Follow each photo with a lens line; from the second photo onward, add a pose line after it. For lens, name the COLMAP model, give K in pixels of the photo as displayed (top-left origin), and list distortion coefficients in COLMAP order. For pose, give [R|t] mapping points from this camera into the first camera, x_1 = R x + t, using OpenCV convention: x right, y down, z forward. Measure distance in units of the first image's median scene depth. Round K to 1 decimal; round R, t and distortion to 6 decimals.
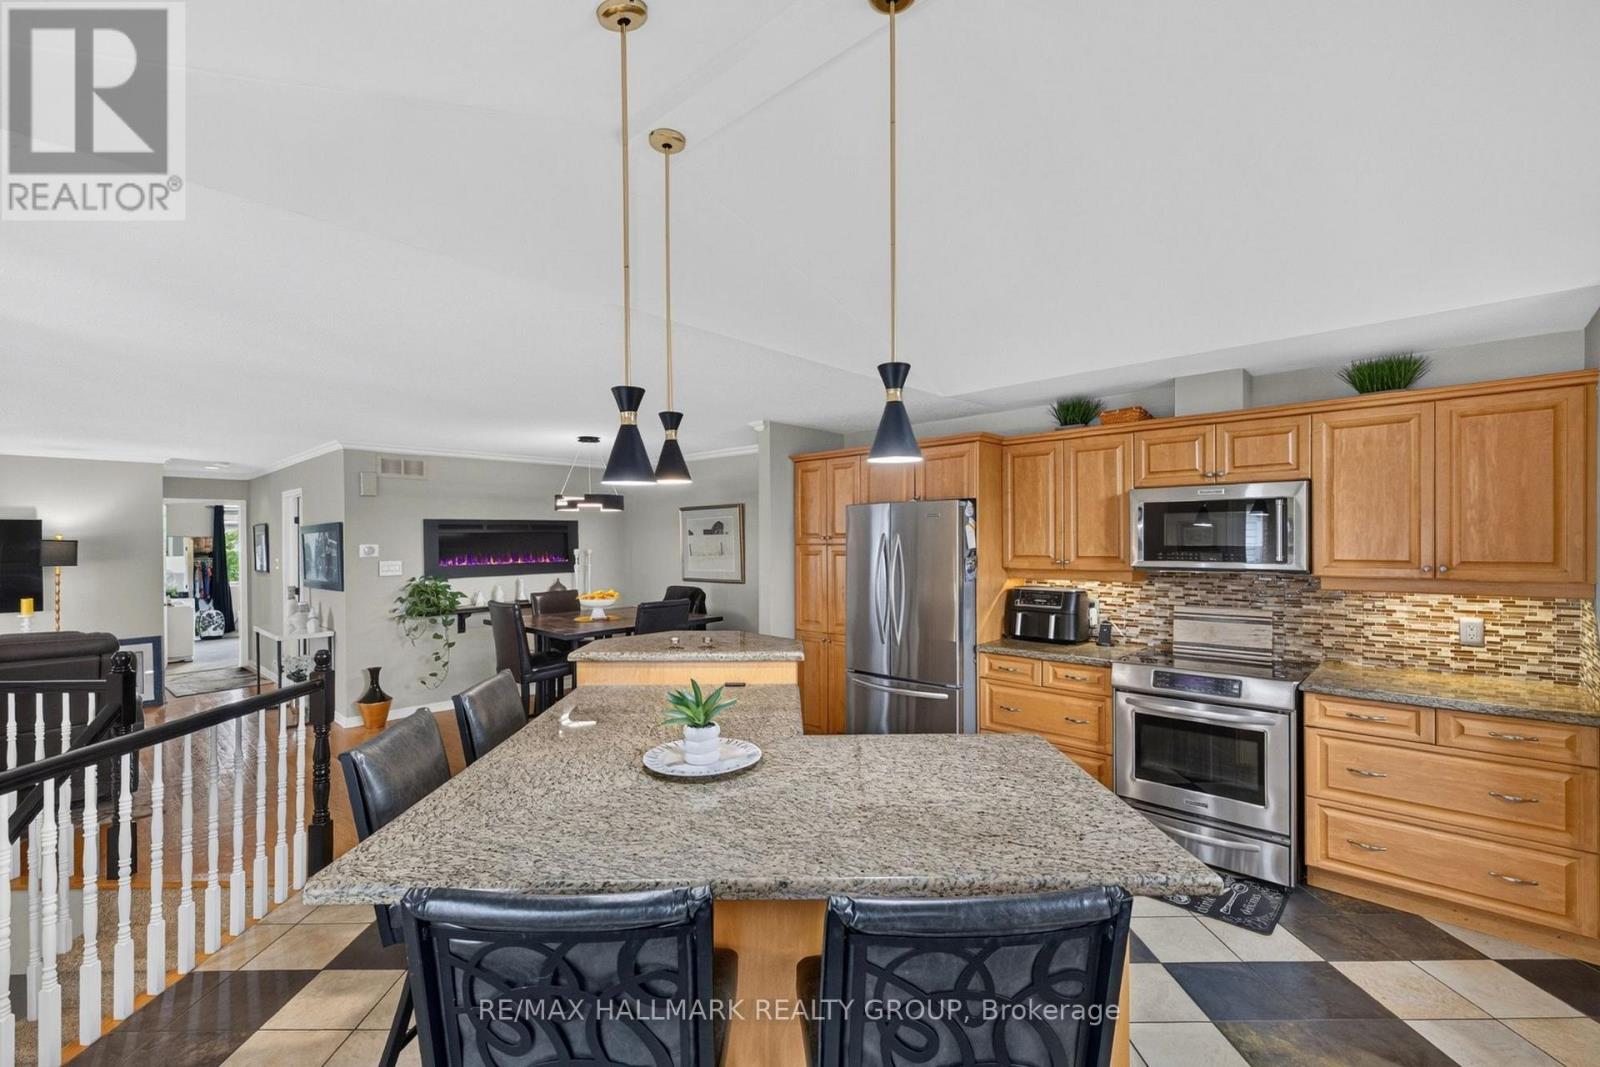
lens RADIAL K [[681.9, 0, 794.0], [0, 681.9, 527.1], [0, 0, 1]] dist [0.002141, 0.000218]
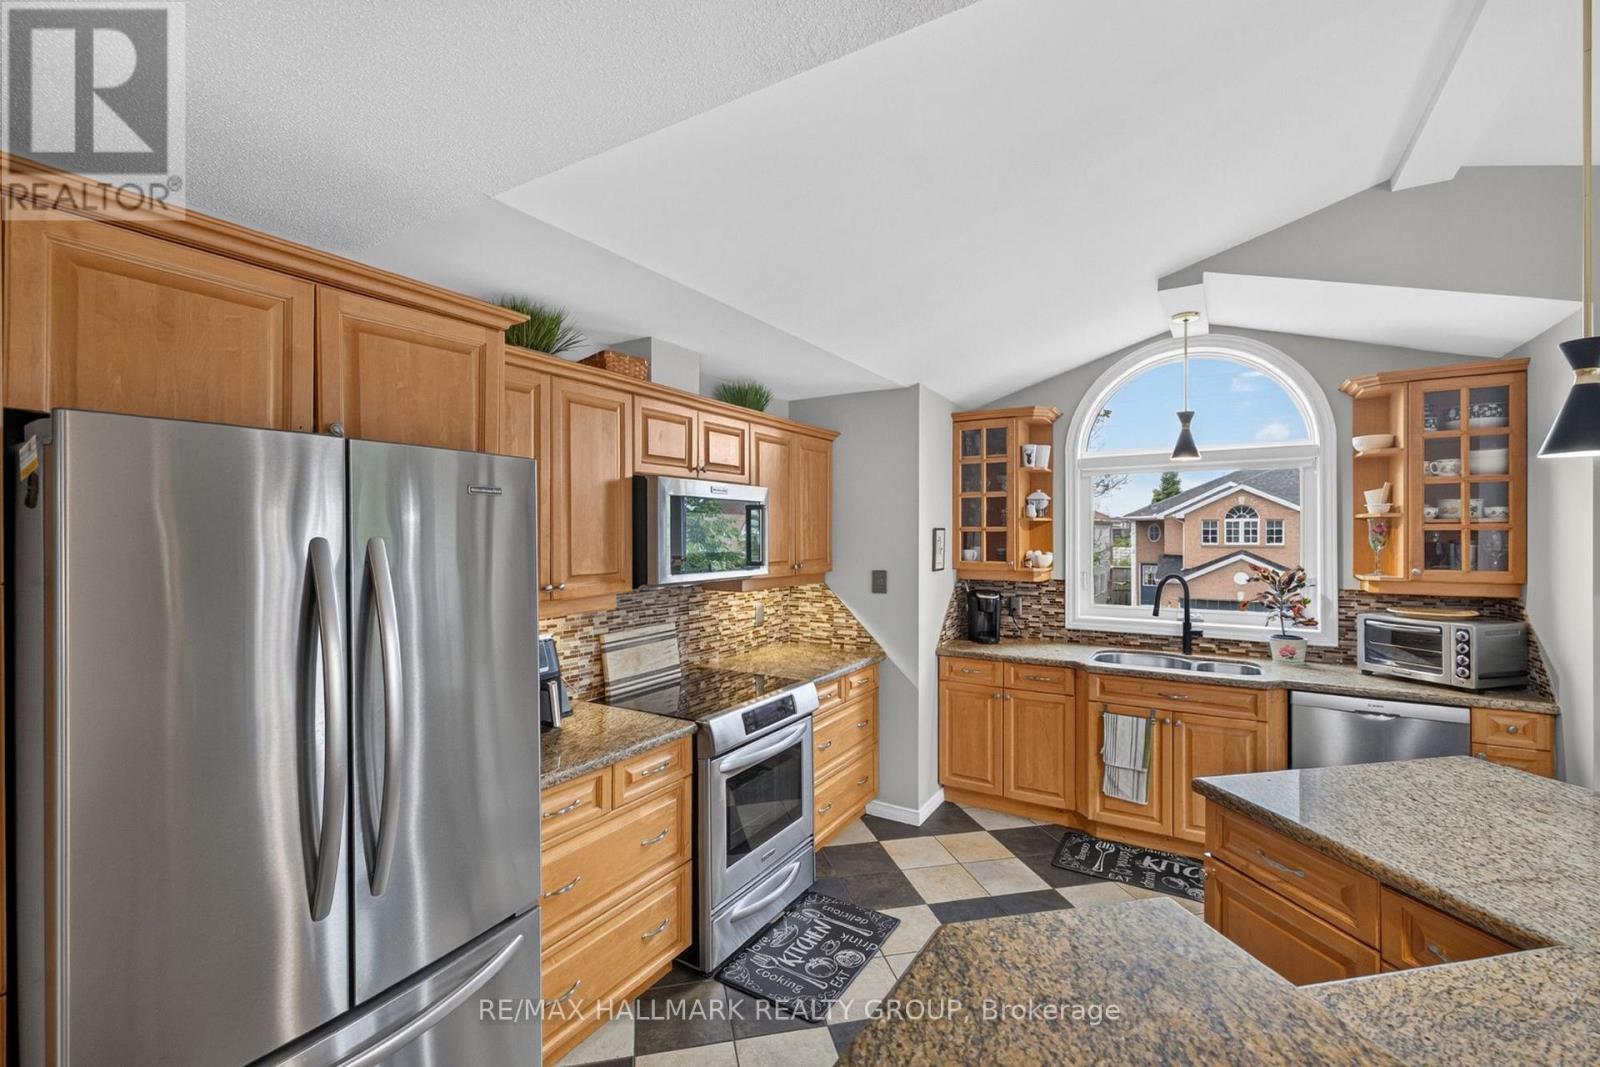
lens RADIAL K [[685.3, 0, 787.1], [0, 685.3, 531.0], [0, 0, 1]] dist [0.001439, -0.000071]
pose [[-0.195750, 0.008108, 0.980620, -0.228089], [-0.011820, 0.999874, -0.010627, 0.008176], [-0.980583, -0.013671, -0.195630, 1.013109]]
